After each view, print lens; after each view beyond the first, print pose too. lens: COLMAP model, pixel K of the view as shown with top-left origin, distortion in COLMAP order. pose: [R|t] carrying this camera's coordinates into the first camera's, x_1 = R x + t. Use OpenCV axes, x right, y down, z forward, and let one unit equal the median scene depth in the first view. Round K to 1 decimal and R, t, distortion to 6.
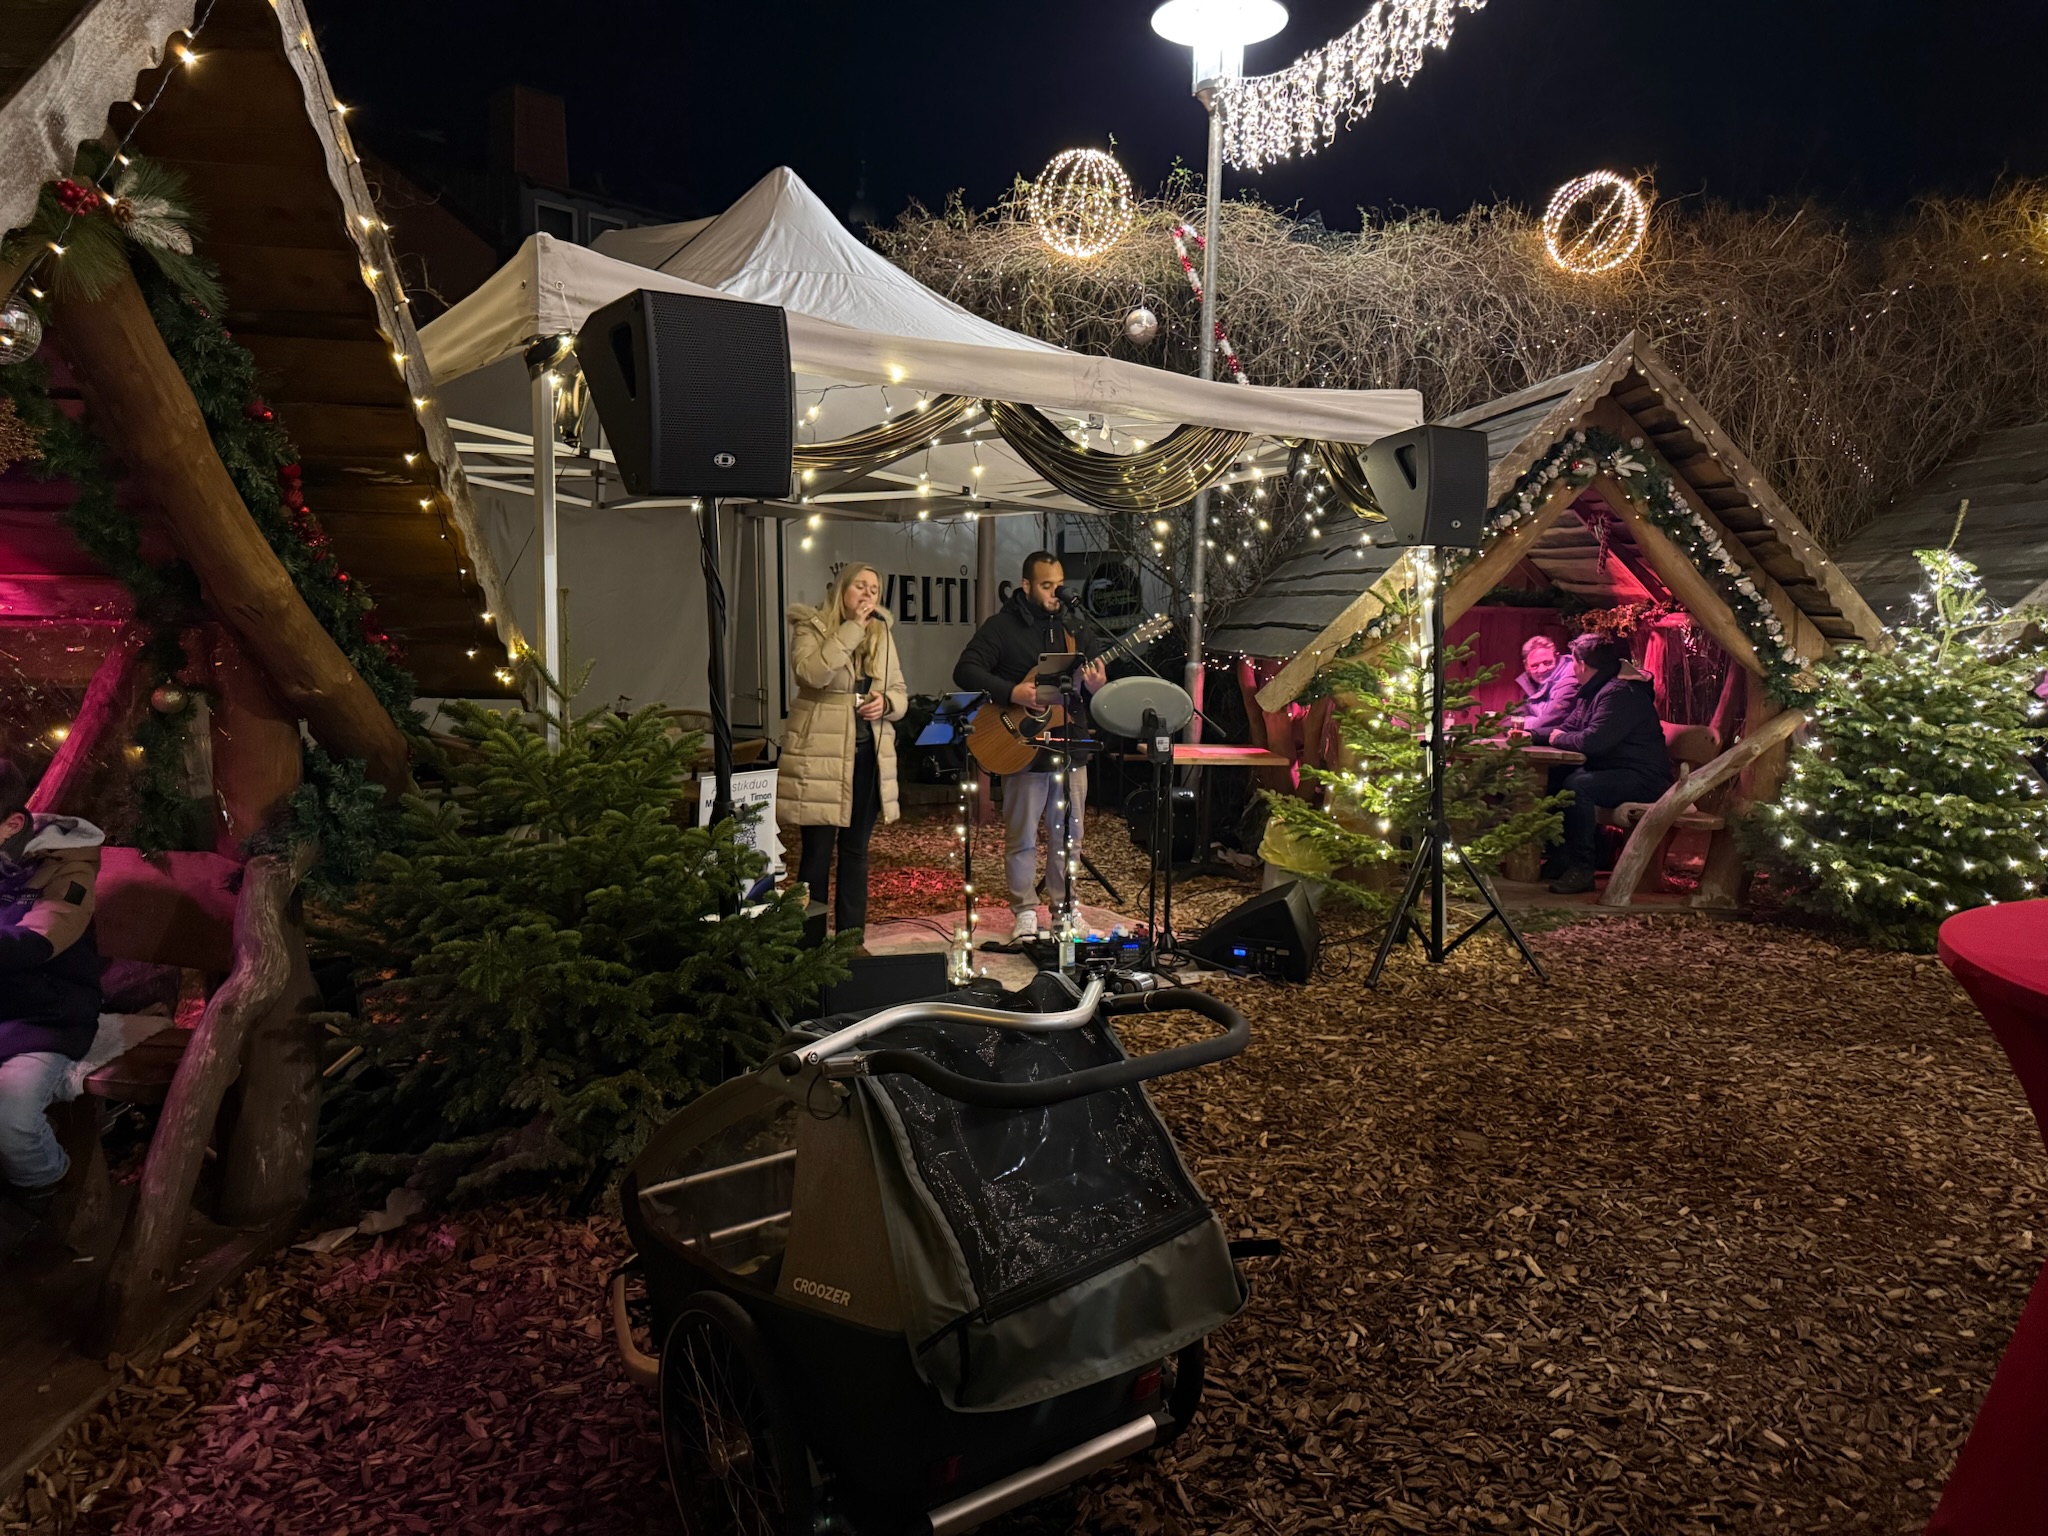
lens RADIAL K [[1451.0, 0, 1024.2], [0, 1451.0, 767.9], [0, 0, 1]] dist [0.032956, 0.000944]
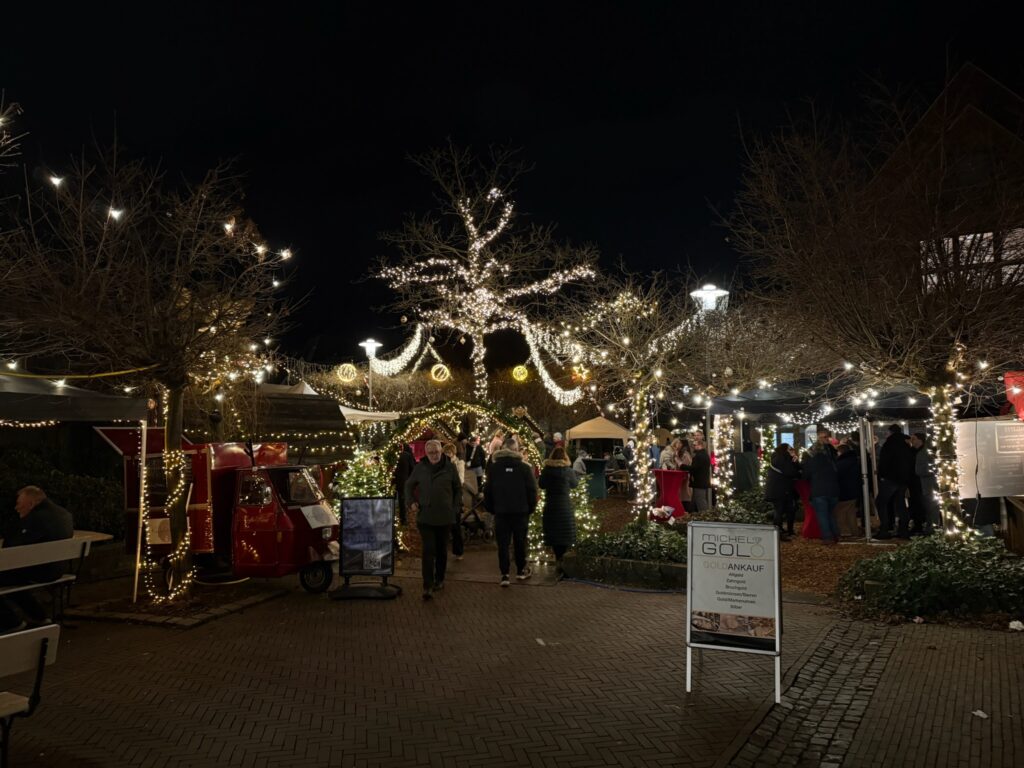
lens RADIAL K [[725.5, 0, 512.2], [0, 725.5, 384.2], [0, 0, 1]] dist [0.032956, 0.000944]
pose [[0.958408, -0.010484, 0.285210, -0.148267], [0.065077, 0.981027, -0.182621, 0.208177], [-0.277884, 0.193586, 0.940906, -1.788941]]
